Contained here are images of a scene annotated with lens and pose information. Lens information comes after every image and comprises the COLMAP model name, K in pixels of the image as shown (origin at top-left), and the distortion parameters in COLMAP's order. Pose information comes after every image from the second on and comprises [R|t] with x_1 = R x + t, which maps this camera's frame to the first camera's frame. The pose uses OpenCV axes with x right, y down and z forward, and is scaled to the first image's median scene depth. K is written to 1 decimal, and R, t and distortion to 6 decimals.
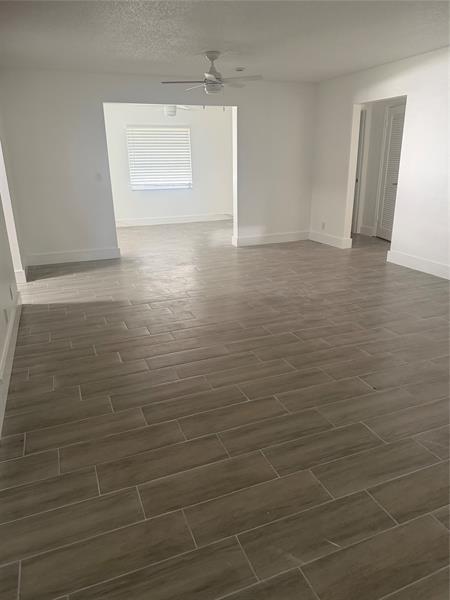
lens RADIAL K [[434.6, 0, 225.0], [0, 434.6, 300.0], [0, 0, 1]] dist [0.036597, -0.004517]
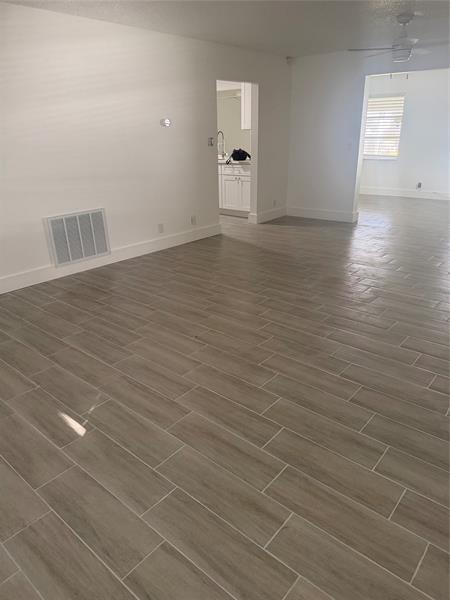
lens RADIAL K [[396.7, 0, 225.0], [0, 396.7, 300.0], [0, 0, 1]] dist [0.155619, -0.000844]
pose [[0.462243, 0.347296, -0.815915, 1.076960], [-0.256578, 0.933139, 0.251834, -0.178044], [0.848822, 0.092937, 0.520445, 0.376880]]
